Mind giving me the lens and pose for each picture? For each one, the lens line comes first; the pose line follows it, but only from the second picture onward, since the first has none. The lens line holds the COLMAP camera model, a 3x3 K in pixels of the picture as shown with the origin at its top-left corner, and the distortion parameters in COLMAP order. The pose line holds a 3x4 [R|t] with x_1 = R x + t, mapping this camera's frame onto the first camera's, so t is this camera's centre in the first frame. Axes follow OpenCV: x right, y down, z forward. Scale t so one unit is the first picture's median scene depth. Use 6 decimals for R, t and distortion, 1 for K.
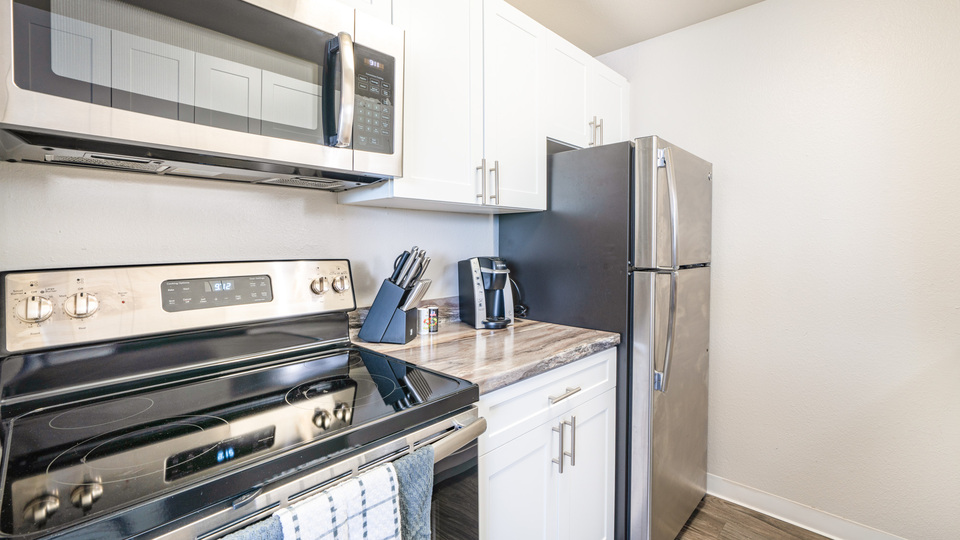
lens RADIAL K [[418.4, 0, 500.6], [0, 418.4, 251.1], [0, 0, 1]] dist [-0.002833, 0.000052]
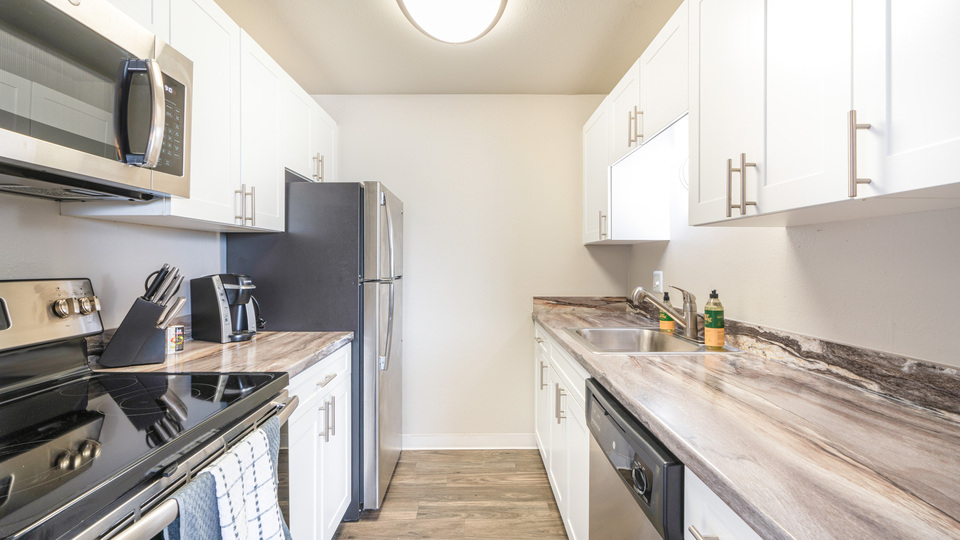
lens RADIAL K [[428.9, 0, 475.7], [0, 428.9, 261.0], [0, 0, 1]] dist [-0.000484, 0.000271]
pose [[0.731341, 0.000706, 0.682012, -0.338887], [0.014515, 0.999757, -0.016600, 0.008733], [-0.681858, 0.022040, 0.731152, -0.220487]]
